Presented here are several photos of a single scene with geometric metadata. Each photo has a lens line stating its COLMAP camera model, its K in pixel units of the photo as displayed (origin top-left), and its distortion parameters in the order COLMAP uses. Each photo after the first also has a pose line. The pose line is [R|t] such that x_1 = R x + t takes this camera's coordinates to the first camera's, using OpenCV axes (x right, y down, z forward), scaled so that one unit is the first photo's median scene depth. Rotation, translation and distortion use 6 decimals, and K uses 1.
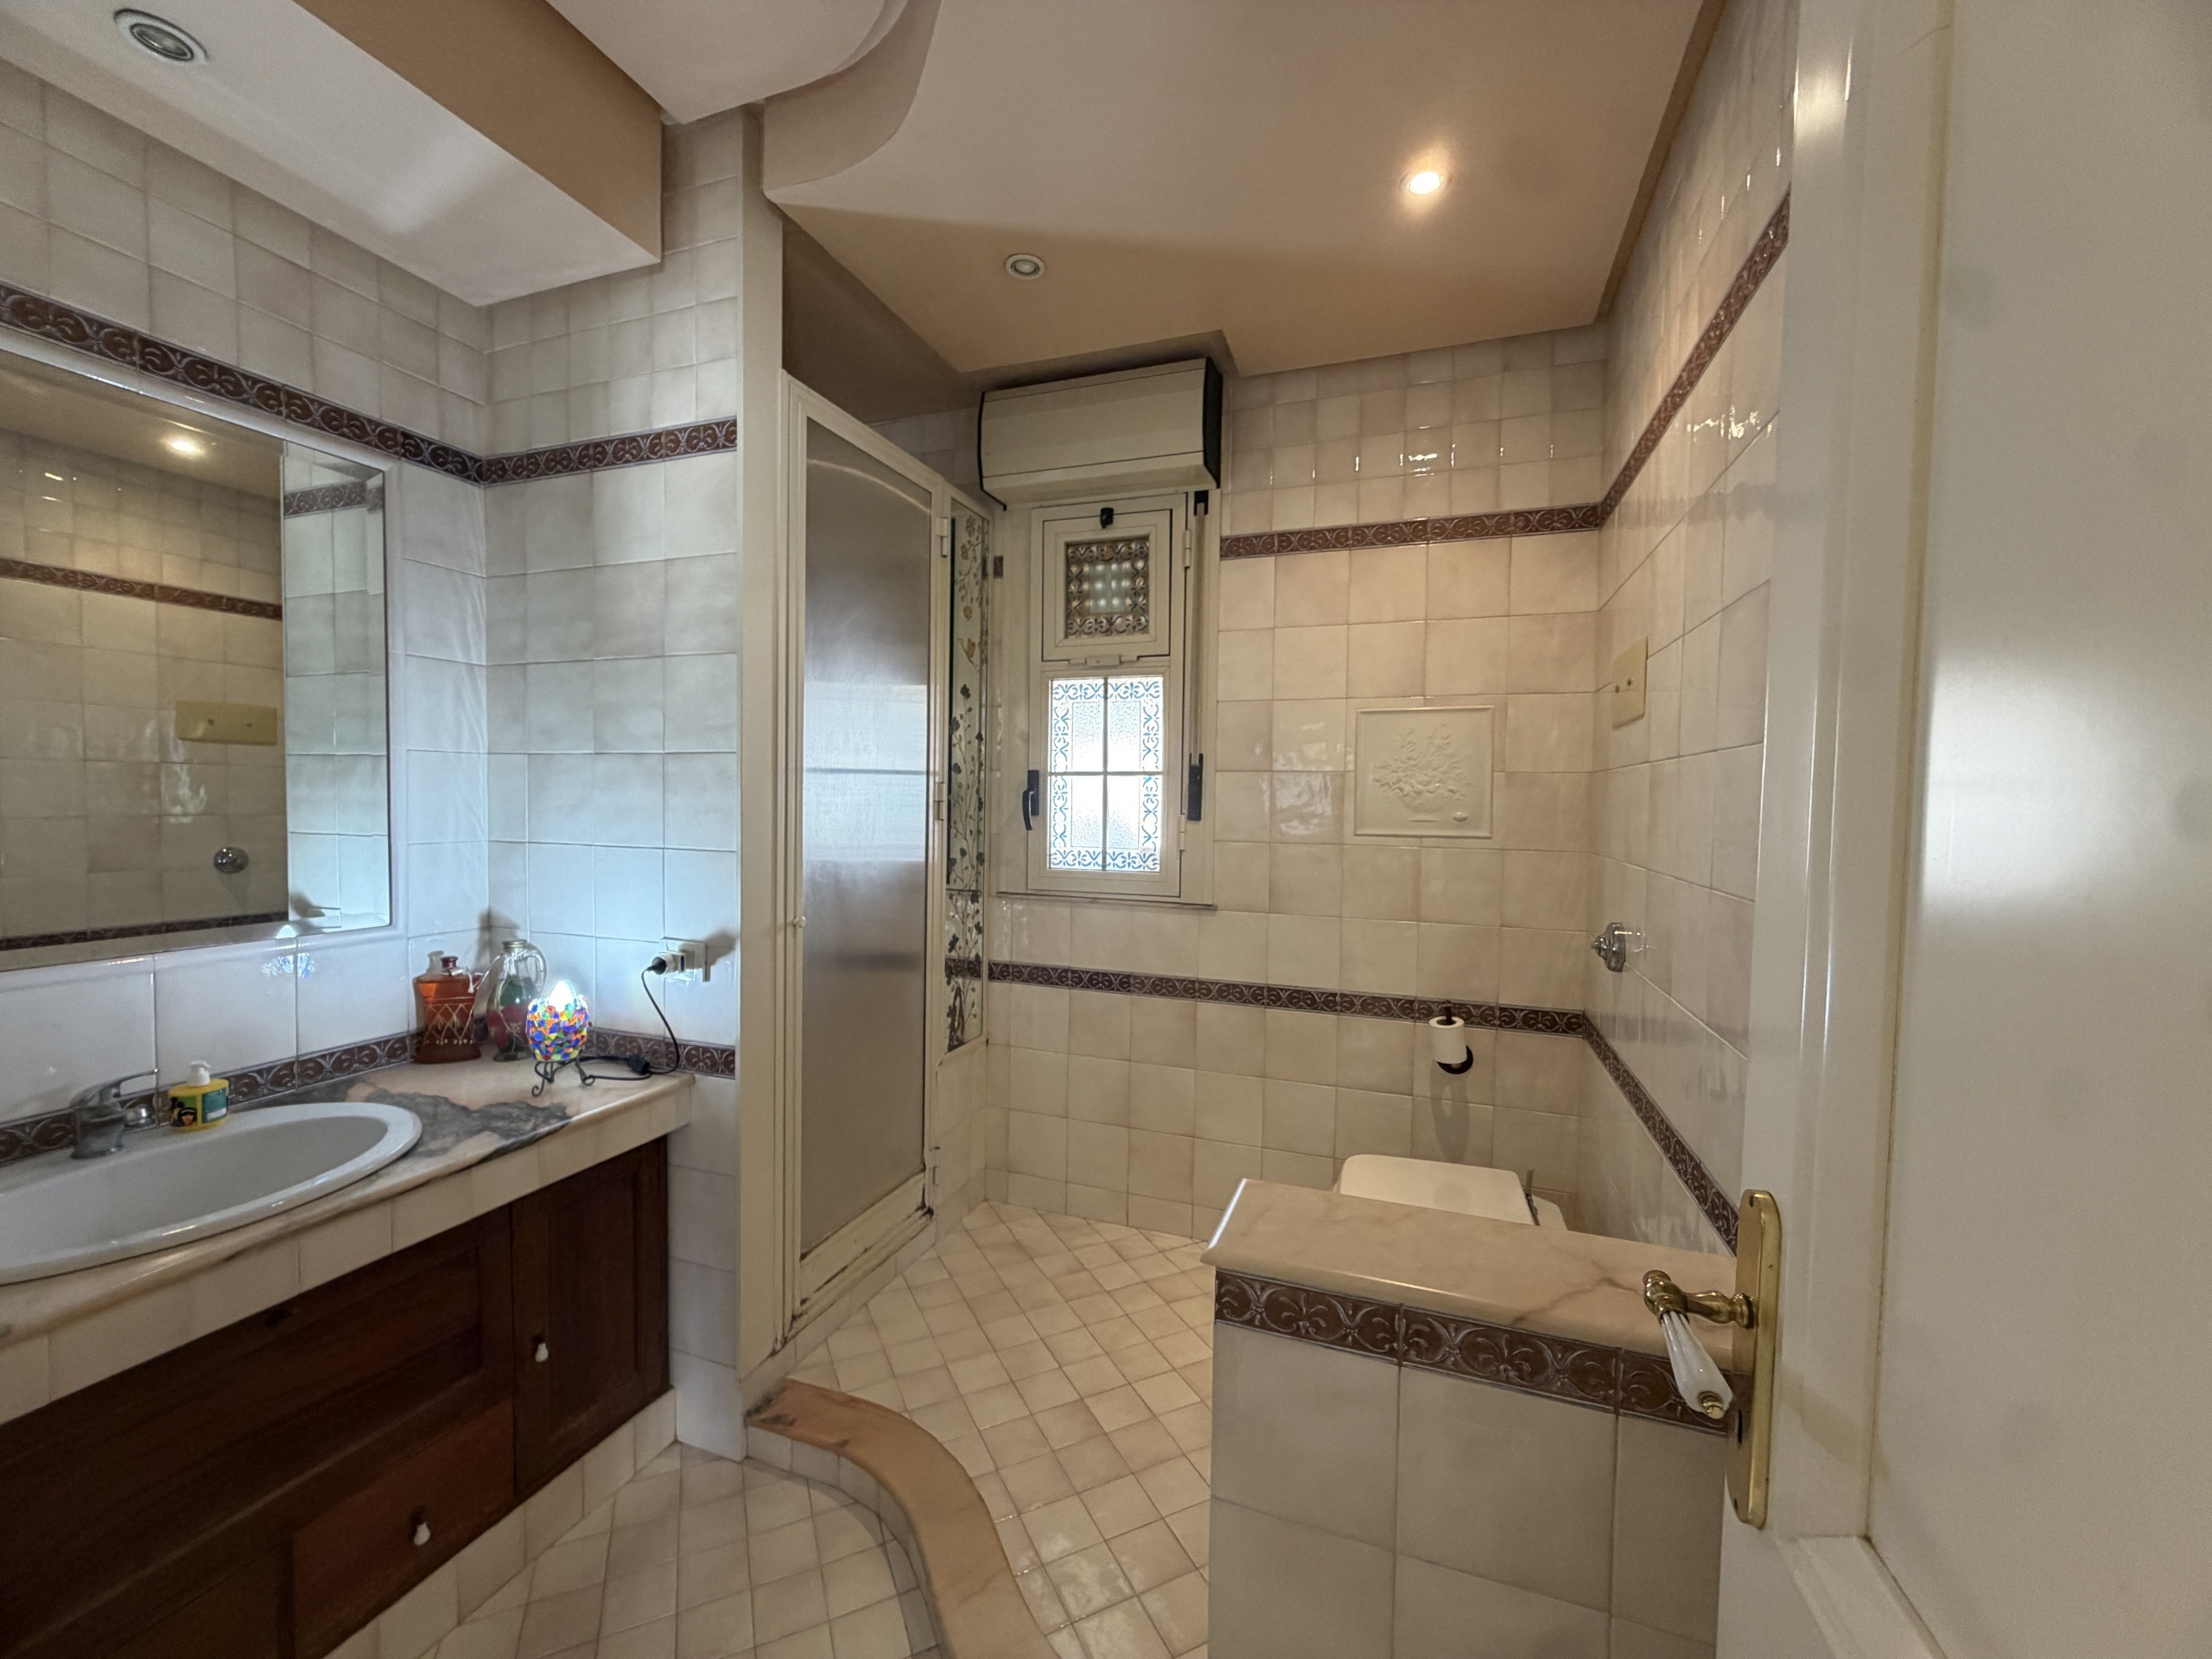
lens RADIAL K [[882.4, 0, 1104.1], [0, 882.4, 830.7], [0, 0, 1]] dist [0.000372, 0.000288]
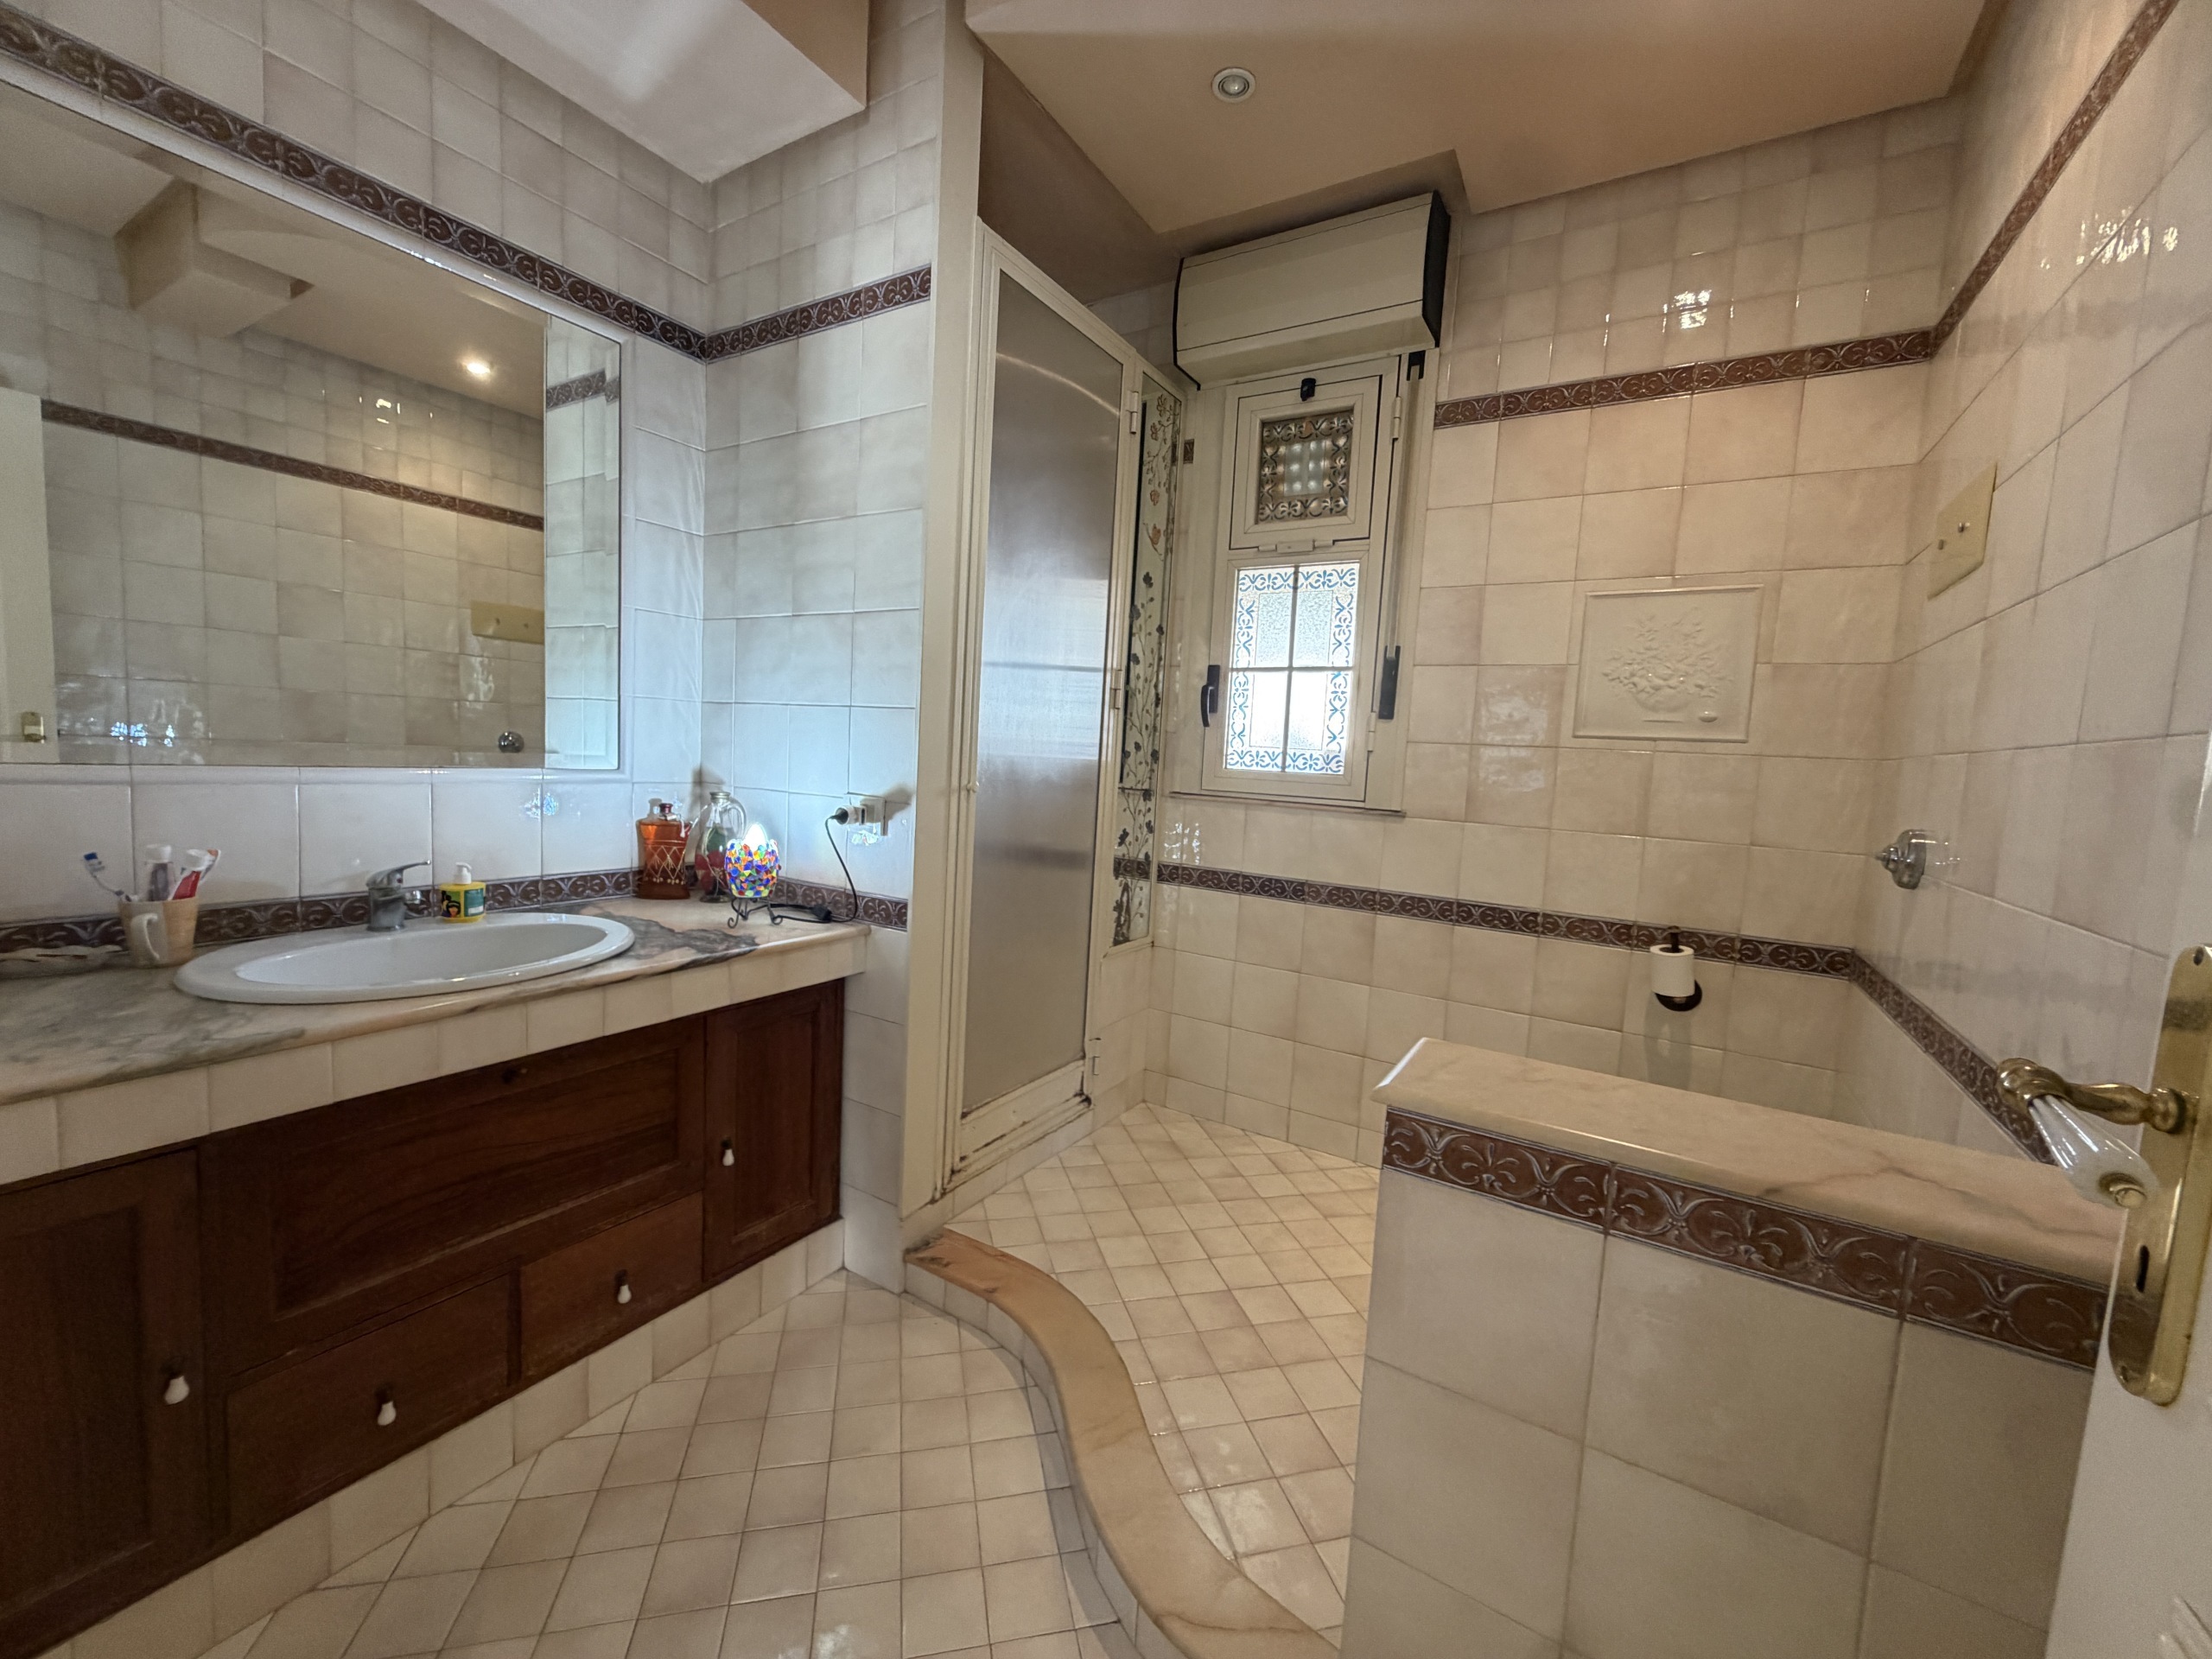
lens RADIAL K [[882.4, 0, 1105.3], [0, 882.4, 831.7], [0, 0, 1]] dist [0.000372, 0.000288]
pose [[0.978871, 0.056139, -0.196620, 0.003977], [-0.047006, 0.997601, 0.050821, 0.098081], [0.199001, -0.040505, 0.979162, 0.042563]]
